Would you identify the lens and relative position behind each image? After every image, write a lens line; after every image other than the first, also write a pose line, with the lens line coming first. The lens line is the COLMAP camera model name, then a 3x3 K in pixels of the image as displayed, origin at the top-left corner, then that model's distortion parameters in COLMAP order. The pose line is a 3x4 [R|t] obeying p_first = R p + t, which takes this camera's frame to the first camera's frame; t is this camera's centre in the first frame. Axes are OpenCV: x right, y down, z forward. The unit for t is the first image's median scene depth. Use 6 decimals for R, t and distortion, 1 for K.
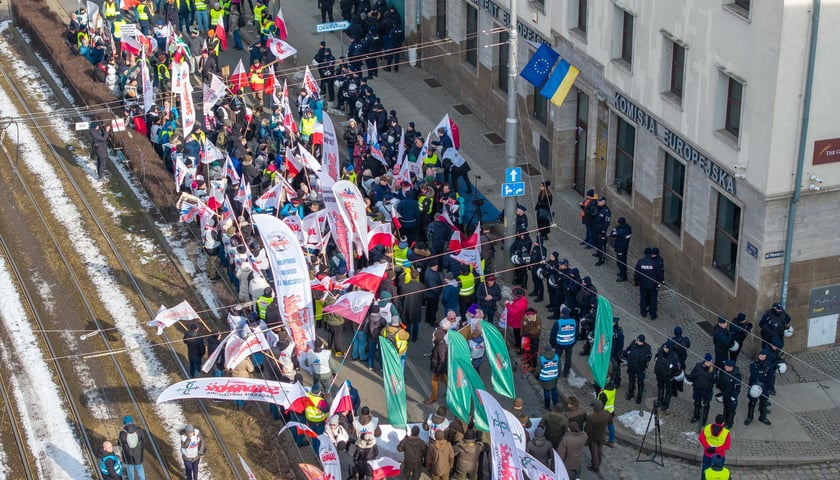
lens RADIAL K [[1702.6, 0, 417.2], [0, 1702.6, 241.8], [0, 0, 1]] dist [-0.148306, 0.000000]
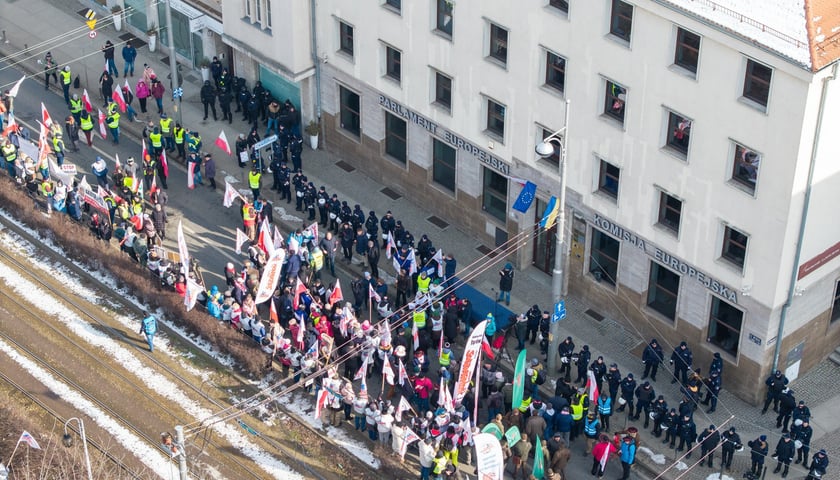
lens RADIAL K [[1702.6, 0, 415.7], [0, 1702.6, 246.6], [0, 0, 1]] dist [-0.148306, 0.000000]
pose [[0.917272, -0.226981, 0.327249, -0.484545], [0.160514, 0.962700, 0.217815, -0.403583], [-0.364482, -0.147268, 0.919492, -0.180411]]
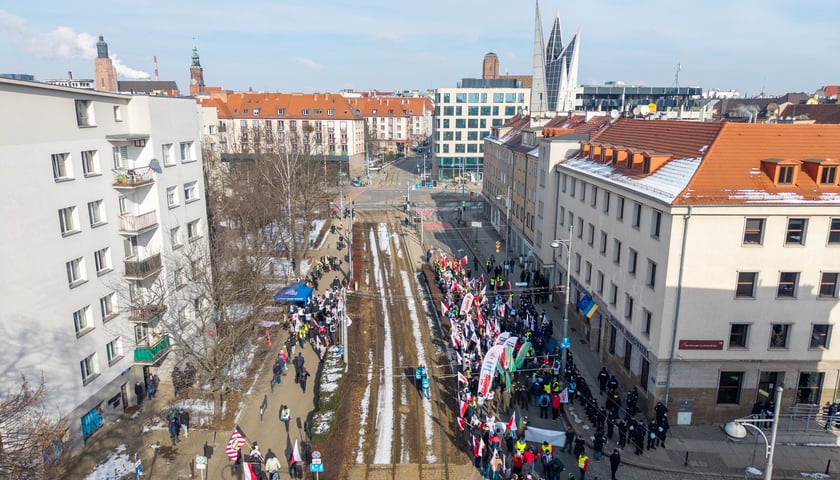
lens RADIAL K [[565.9, 0, 419.7], [0, 565.9, 239.6], [0, 0, 1]] dist [0.033705, -0.034147]
pose [[0.947774, 0.077680, -0.309339, 0.107031], [-0.142130, 0.971126, -0.191605, 0.013028], [0.285524, 0.225565, 0.931449, 0.042299]]
